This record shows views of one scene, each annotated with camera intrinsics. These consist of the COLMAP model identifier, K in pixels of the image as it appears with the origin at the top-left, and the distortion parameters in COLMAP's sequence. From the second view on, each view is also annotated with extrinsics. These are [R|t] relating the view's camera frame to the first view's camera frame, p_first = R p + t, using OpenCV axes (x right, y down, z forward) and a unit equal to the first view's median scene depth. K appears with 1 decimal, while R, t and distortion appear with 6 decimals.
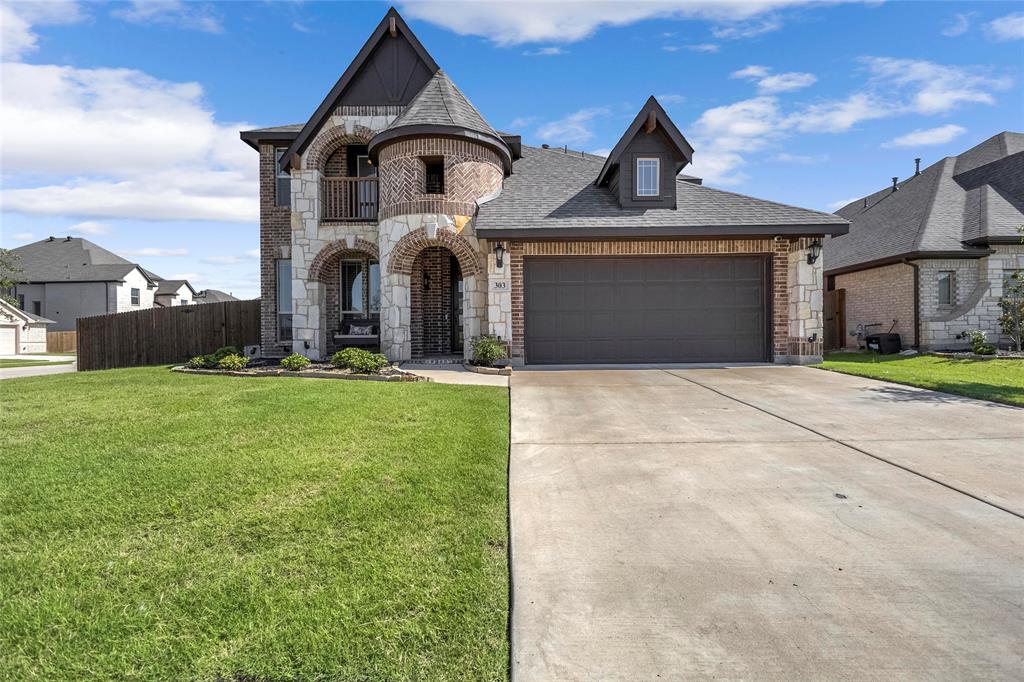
lens RADIAL K [[470.2, 0, 511.2], [0, 470.2, 337.5], [0, 0, 1]] dist [0.002642, 0.000607]
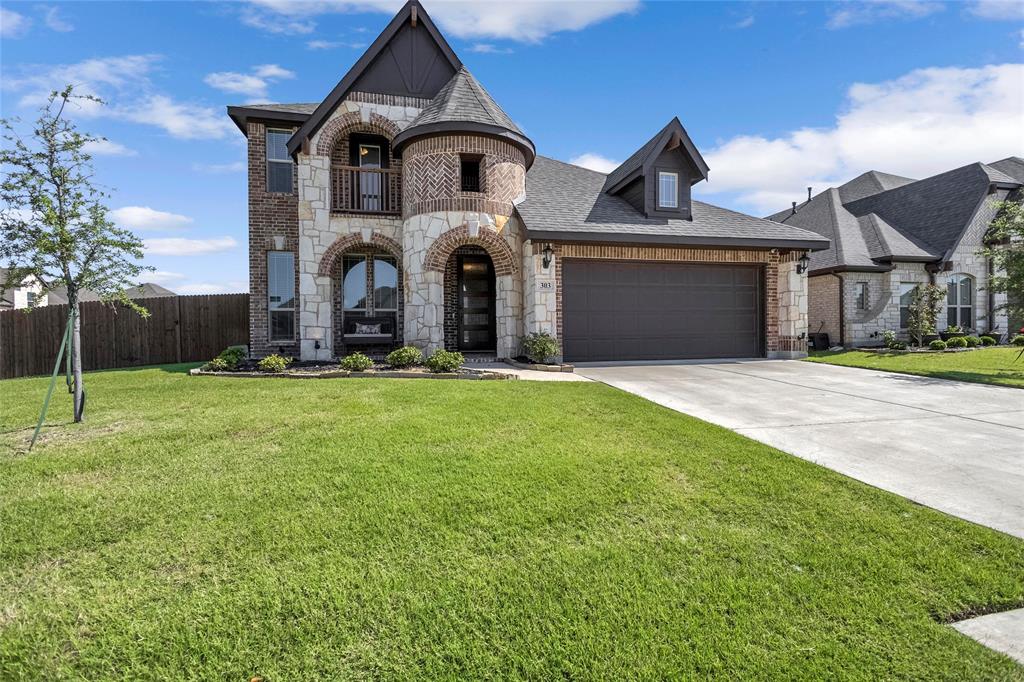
lens RADIAL K [[470.2, 0, 511.2], [0, 470.2, 337.5], [0, 0, 1]] dist [0.002642, 0.000607]
pose [[0.974411, -0.001137, 0.224772, -0.304043], [0.001275, 0.999999, -0.000470, 0.003227], [-0.224771, 0.000745, 0.974411, 0.012050]]
